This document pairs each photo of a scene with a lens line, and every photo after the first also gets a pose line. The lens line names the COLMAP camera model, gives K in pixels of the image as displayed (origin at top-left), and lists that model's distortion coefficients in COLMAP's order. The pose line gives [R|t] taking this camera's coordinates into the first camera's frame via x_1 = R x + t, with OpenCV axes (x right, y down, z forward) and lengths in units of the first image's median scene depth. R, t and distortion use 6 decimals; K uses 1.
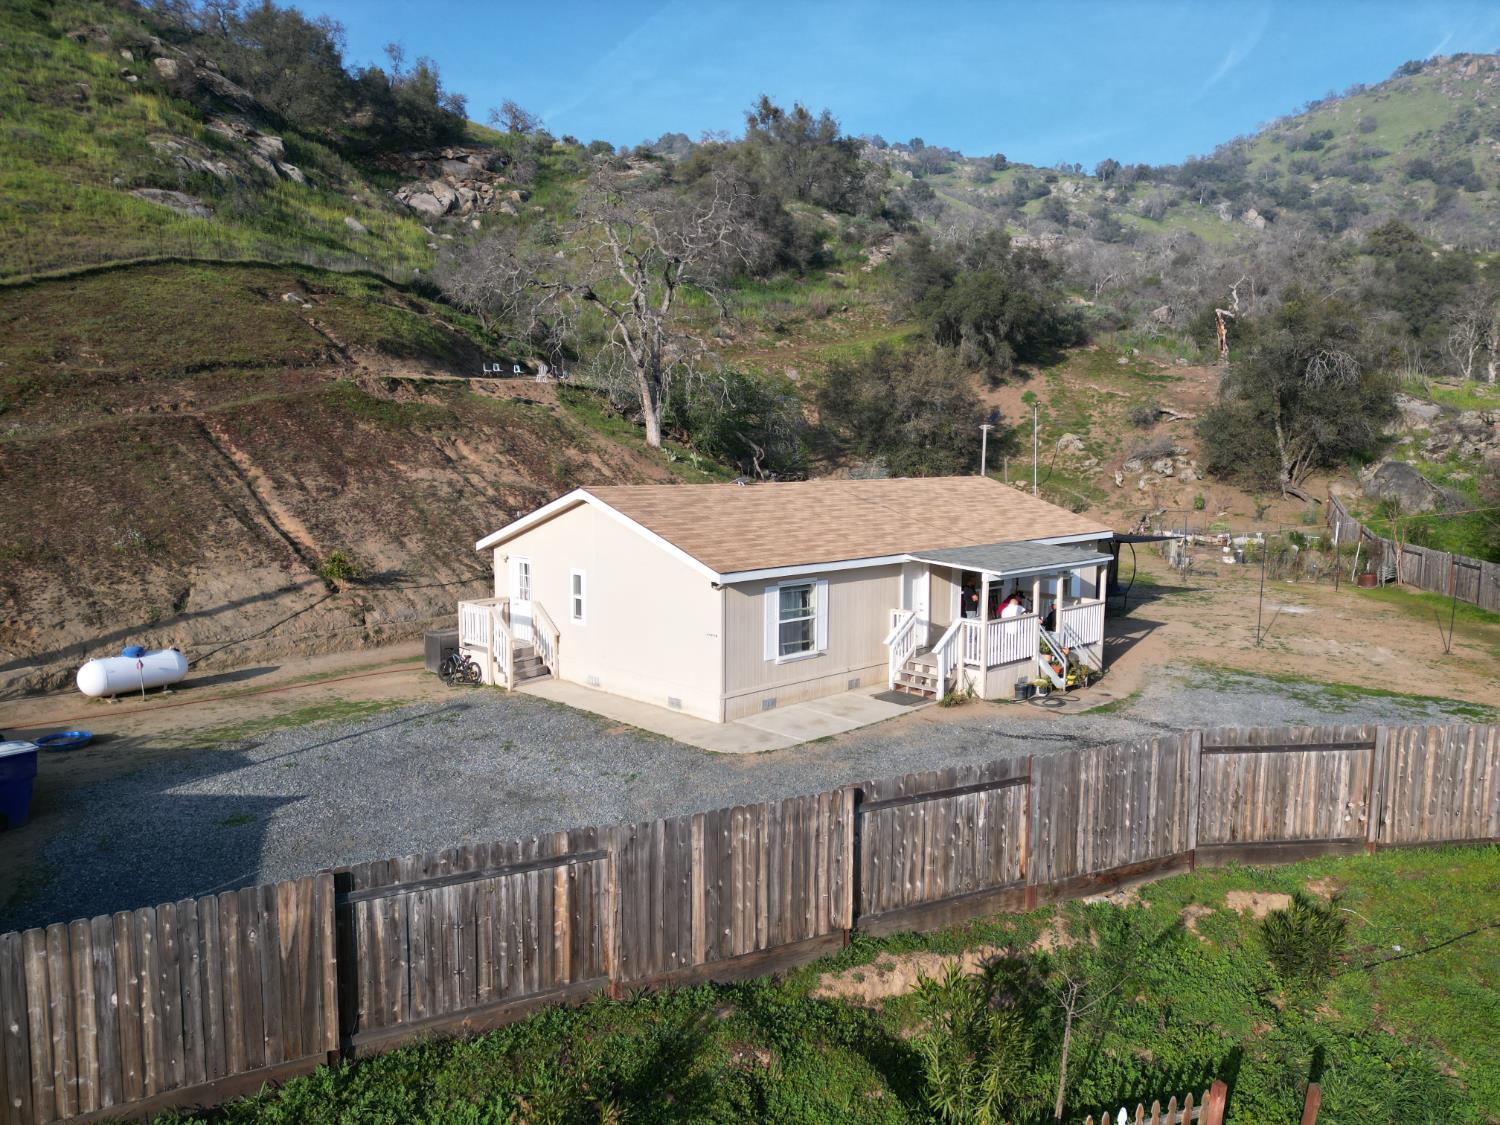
lens RADIAL K [[1051.4, 0, 753.9], [0, 1051.4, 561.1], [0, 0, 1]] dist [0.067033, -0.063736]
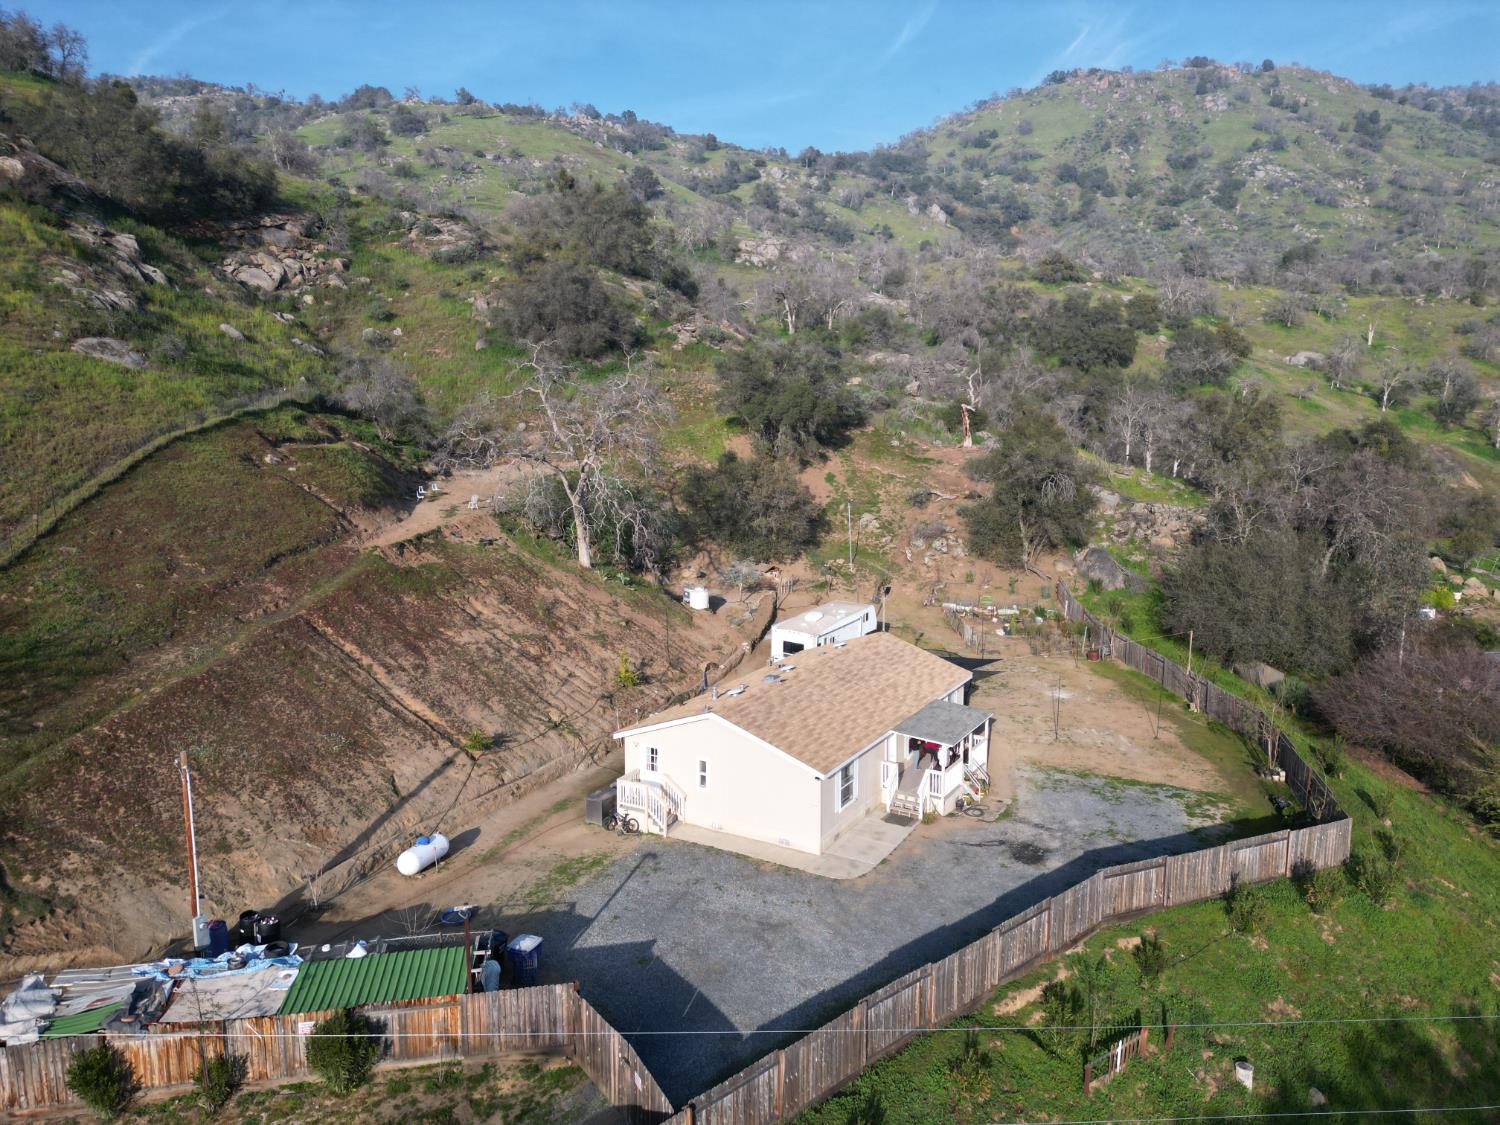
lens RADIAL K [[1051.4, 0, 753.9], [0, 1051.4, 561.1], [0, 0, 1]] dist [0.067033, -0.063736]
pose [[0.963594, -0.043848, 0.263750, -0.170197], [0.033064, 0.998431, 0.045191, -0.122566], [-0.265317, -0.034825, 0.963532, -0.191244]]
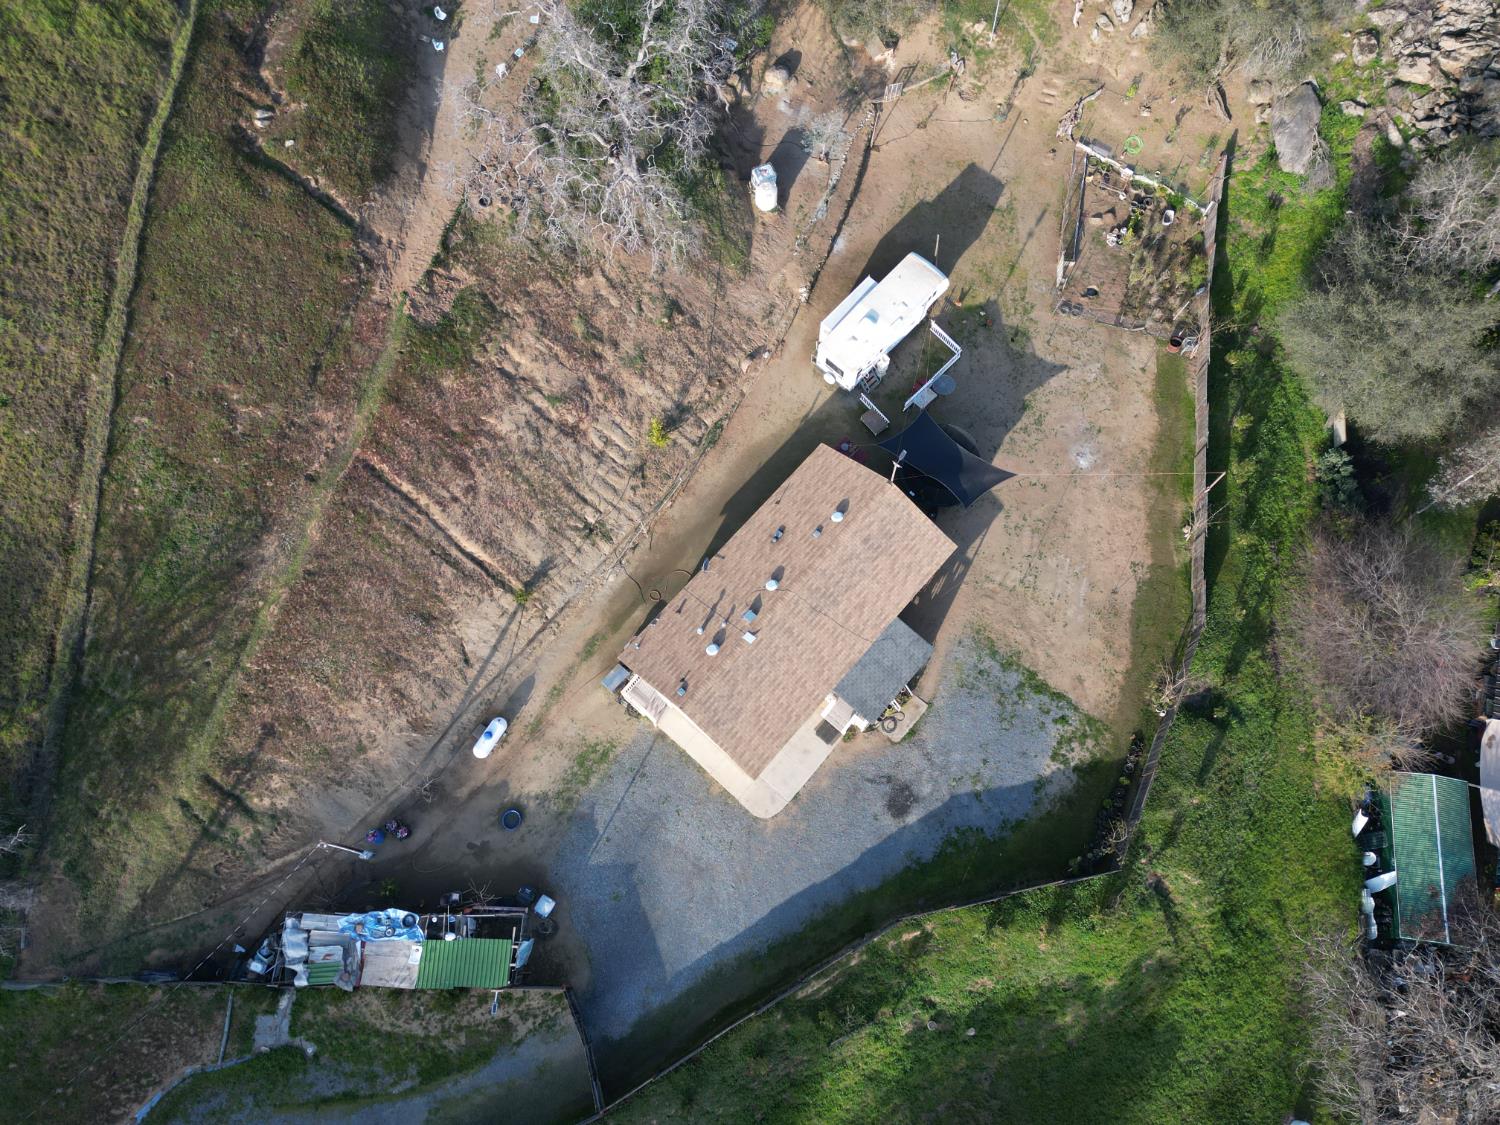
lens RADIAL K [[1051.4, 0, 753.9], [0, 1051.4, 561.1], [0, 0, 1]] dist [0.067033, -0.063736]
pose [[0.997267, -0.073685, 0.005329, -0.002482], [0.028161, 0.445843, 0.894668, -0.688067], [-0.068299, -0.892073, 0.446700, 0.098545]]
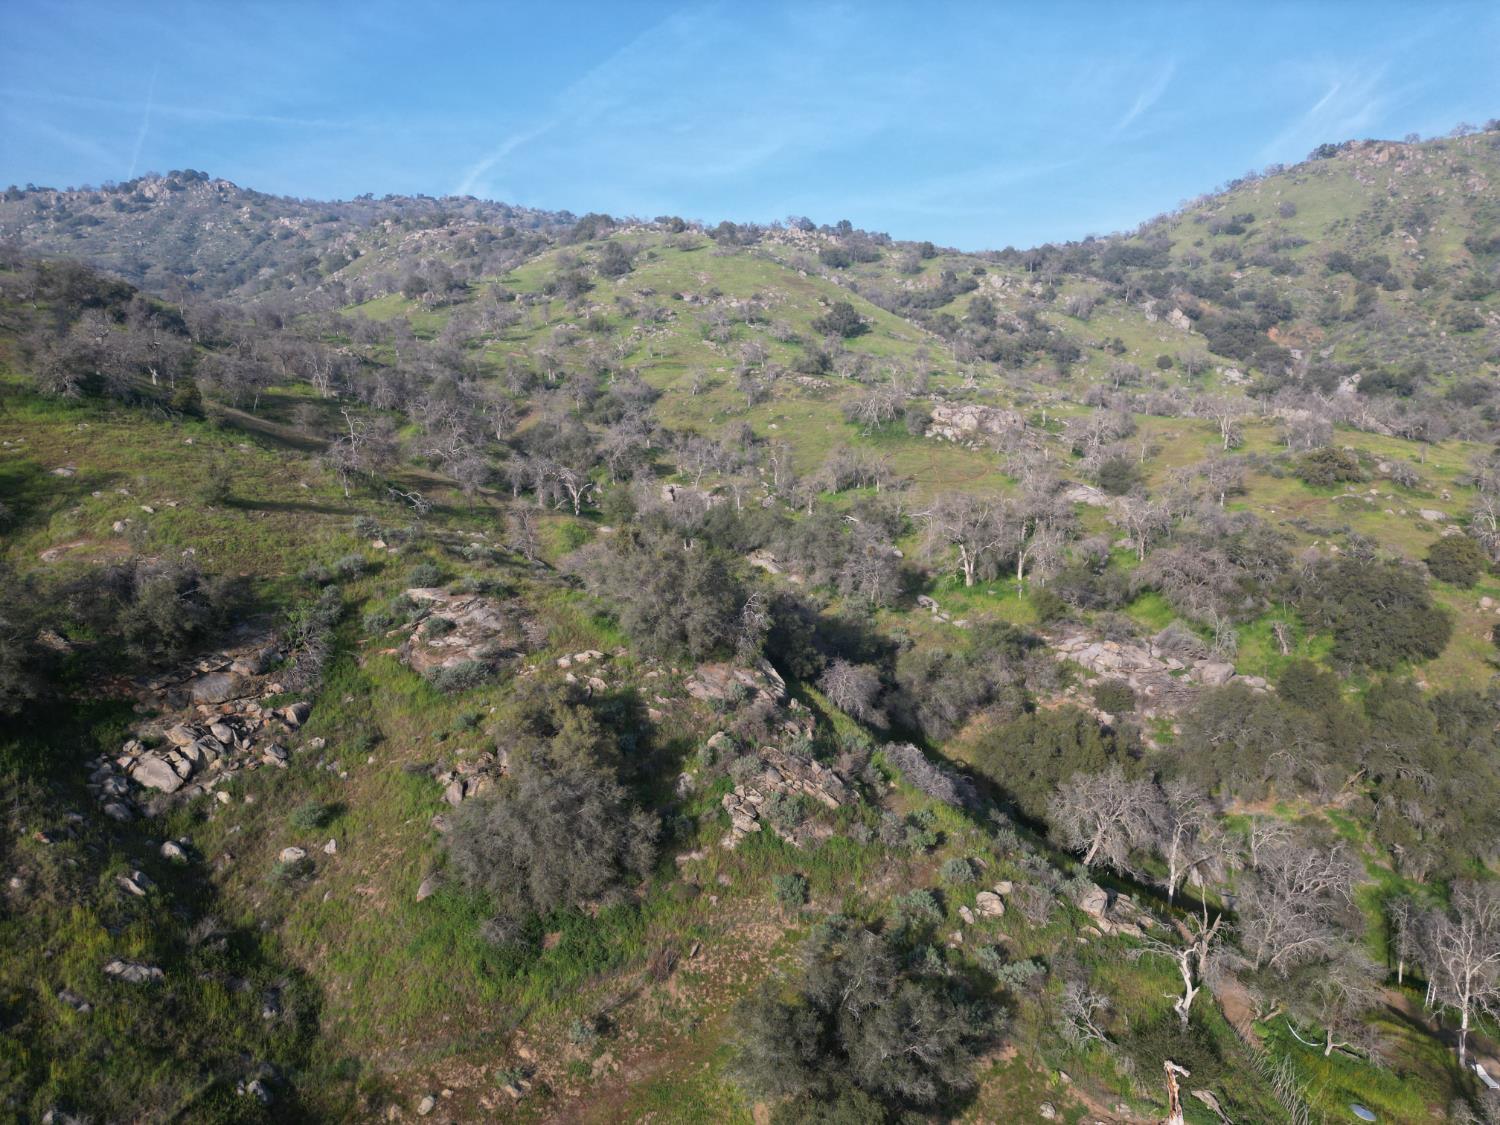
lens RADIAL K [[1051.4, 0, 753.9], [0, 1051.4, 561.1], [0, 0, 1]] dist [0.067033, -0.063736]
pose [[0.998407, -0.009462, 0.055630, 0.110922], [0.010485, 0.999781, -0.018131, -0.633970], [-0.055446, 0.018685, 0.998287, 0.268188]]
